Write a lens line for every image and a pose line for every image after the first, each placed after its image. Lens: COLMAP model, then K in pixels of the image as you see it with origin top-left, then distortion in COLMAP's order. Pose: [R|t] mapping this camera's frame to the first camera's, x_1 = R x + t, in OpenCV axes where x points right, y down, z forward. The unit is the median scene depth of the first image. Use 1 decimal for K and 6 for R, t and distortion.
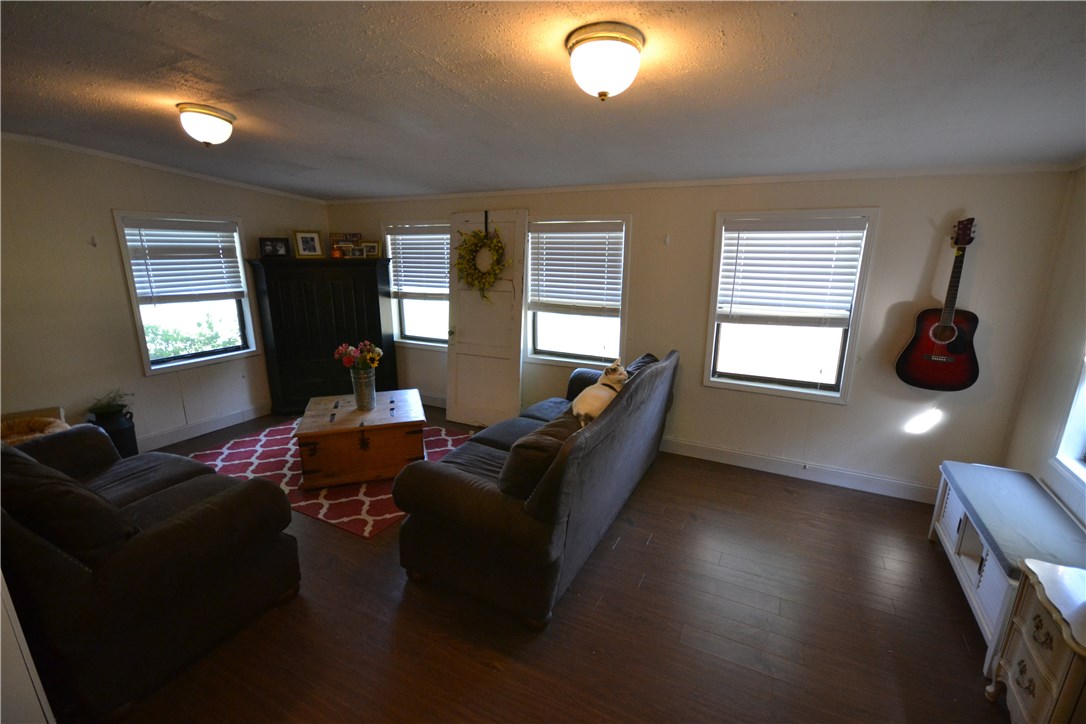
lens RADIAL K [[489.5, 0, 547.9], [0, 489.5, 370.3], [0, 0, 1]] dist [-0.001040, 0.000166]
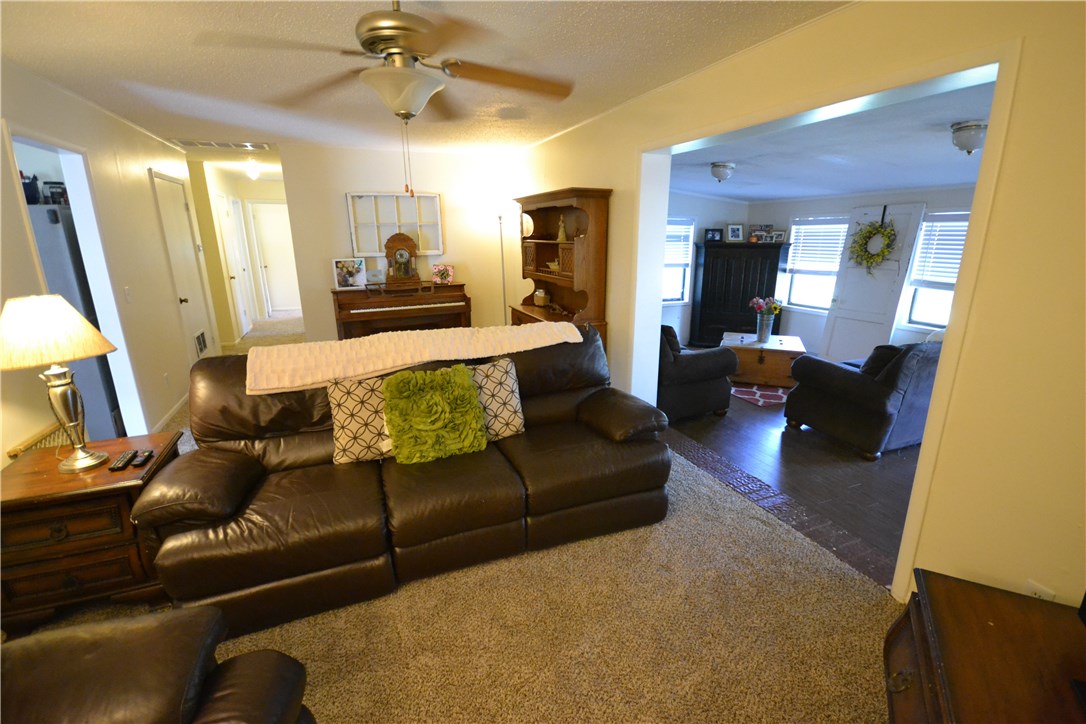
lens RADIAL K [[489.5, 0, 539.8], [0, 489.5, 369.8], [0, 0, 1]] dist [-0.001040, 0.000166]
pose [[0.757204, 0.169407, -0.630827, 0.065509], [-0.156365, 0.984713, 0.076752, 0.132734], [0.634186, 0.040522, 0.772118, -0.516055]]
